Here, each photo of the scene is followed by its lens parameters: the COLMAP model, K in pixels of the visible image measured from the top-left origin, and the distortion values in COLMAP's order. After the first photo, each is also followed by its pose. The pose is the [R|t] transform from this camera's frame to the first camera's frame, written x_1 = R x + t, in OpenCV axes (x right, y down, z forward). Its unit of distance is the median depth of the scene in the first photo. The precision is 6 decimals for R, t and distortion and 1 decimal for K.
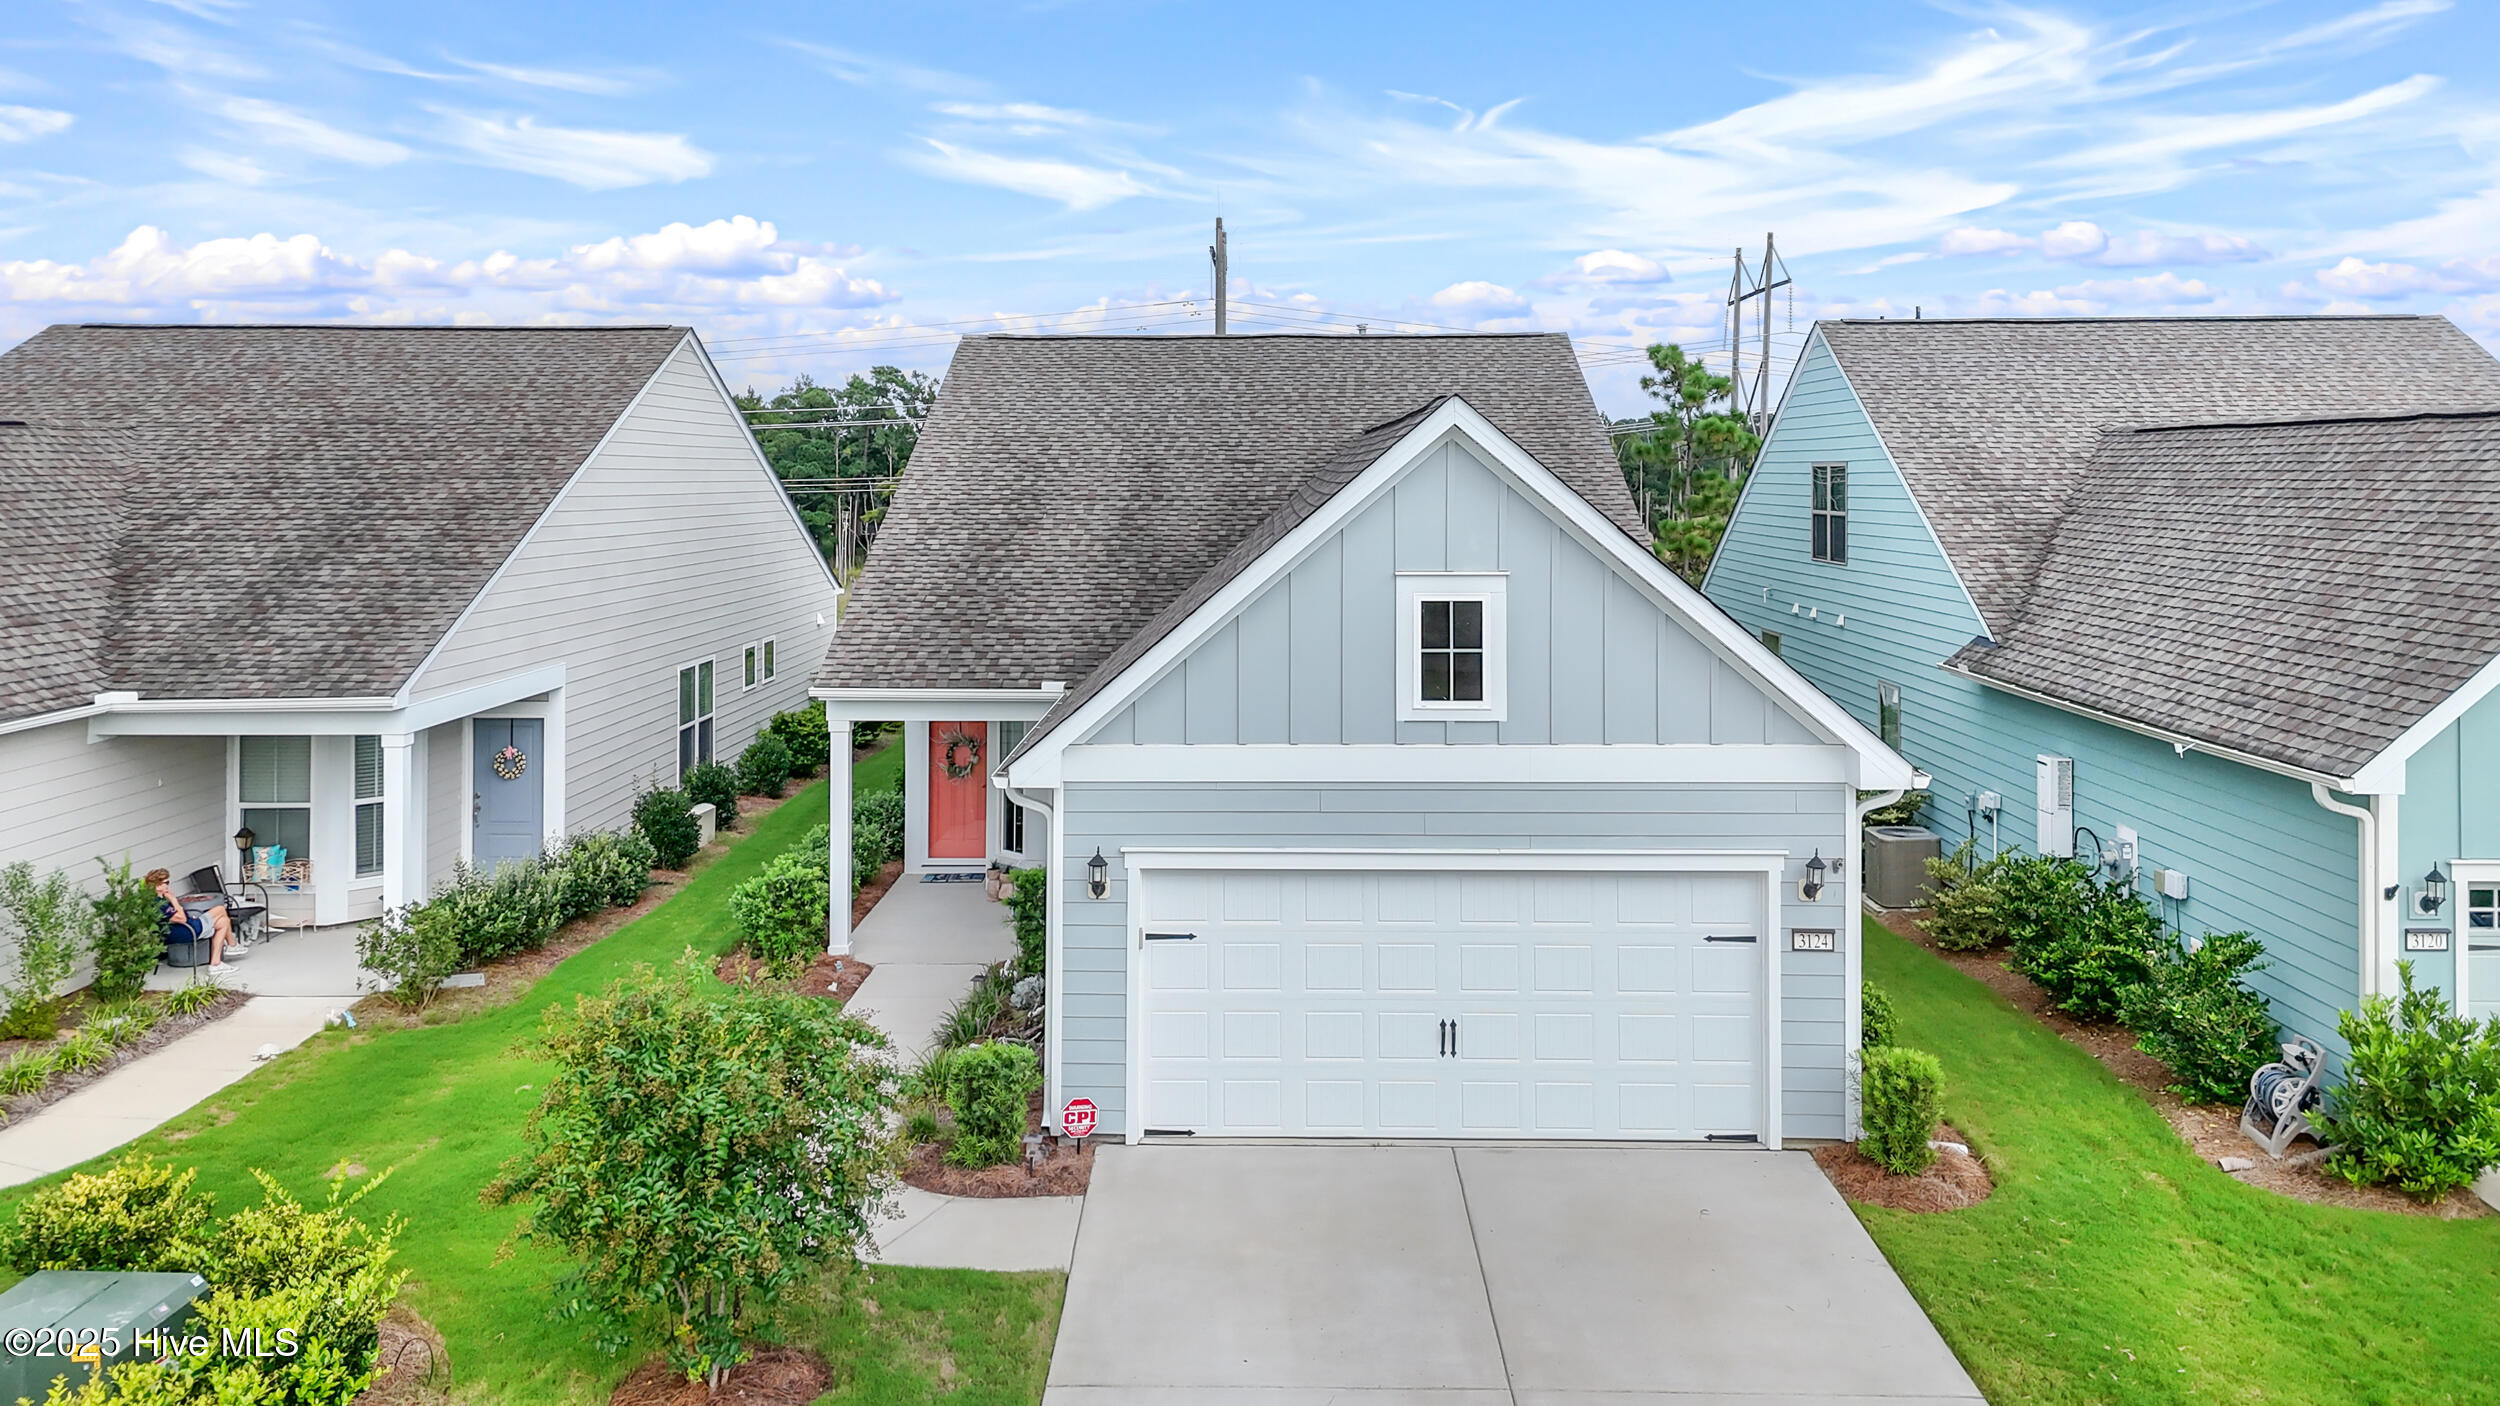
lens RADIAL K [[1805.8, 0, 1246.3], [0, 1805.8, 548.6], [0, 0, 1]] dist [0.026128, -0.002199]
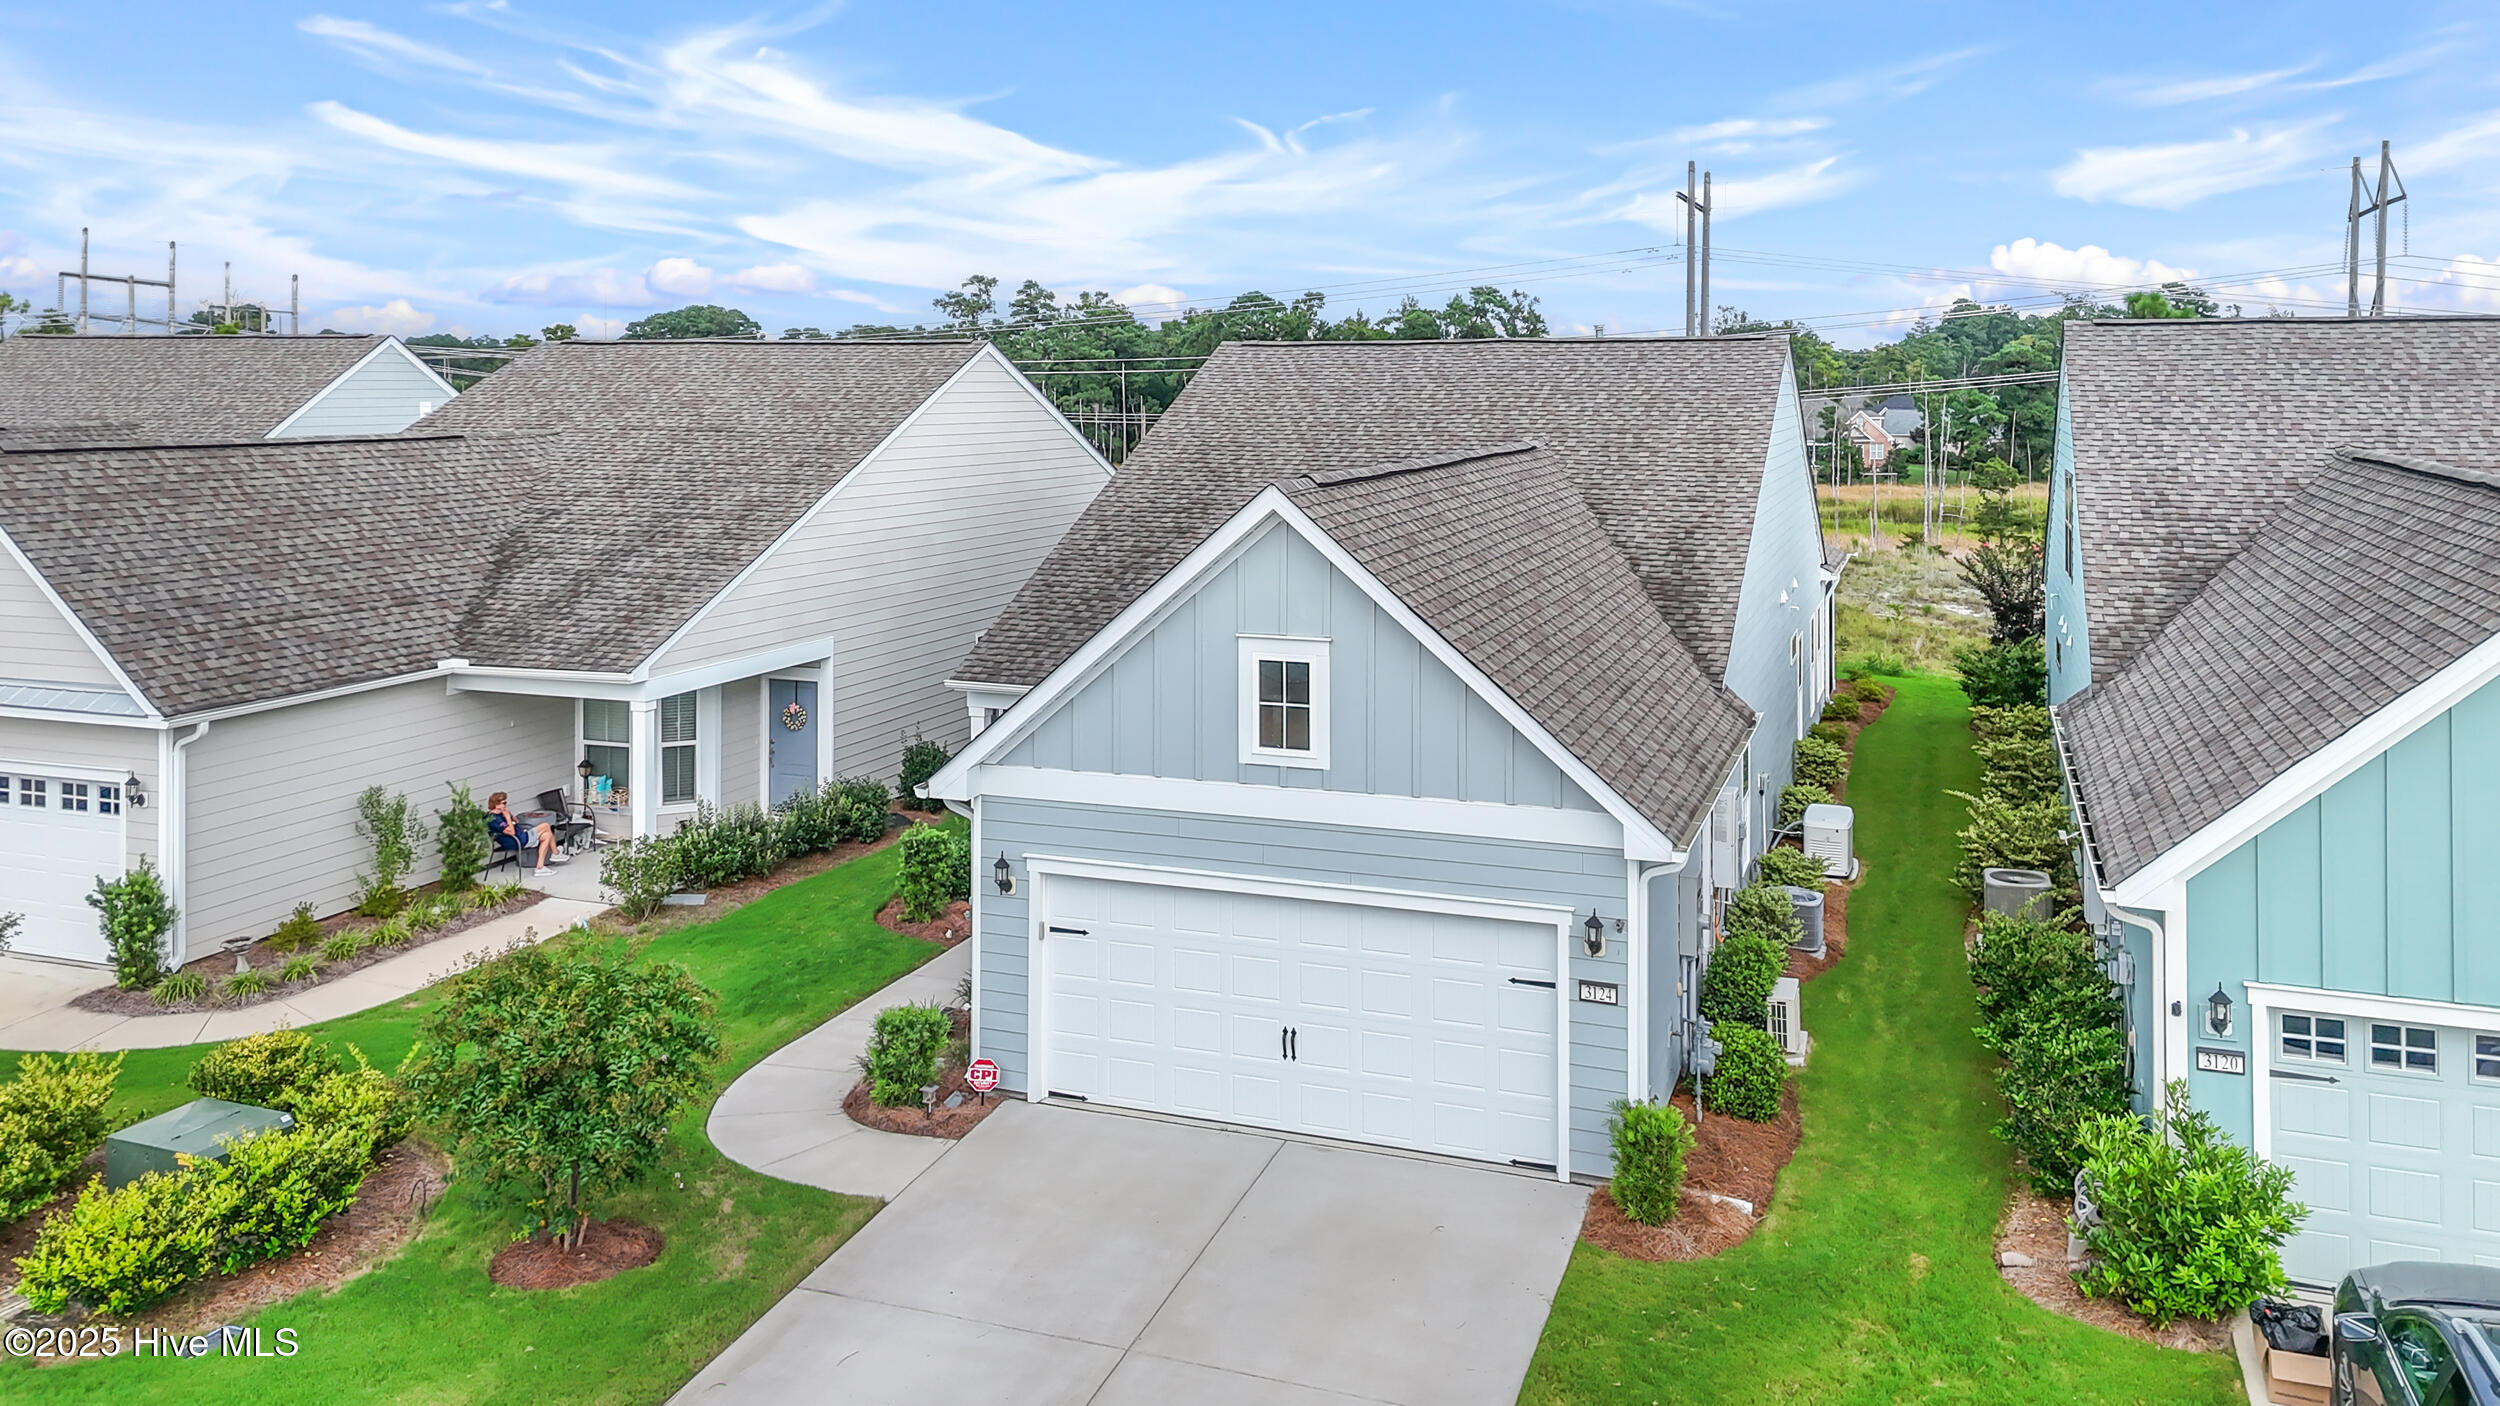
lens RADIAL K [[1801.3, 0, 1250.4], [0, 1801.3, 488.9], [0, 0, 1]] dist [0.026085, -0.000710]
pose [[0.948225, 0.018803, -0.317042, 0.439093], [-0.015421, 0.999794, 0.013174, -0.091387], [0.317225, -0.007603, 0.948320, -0.078067]]
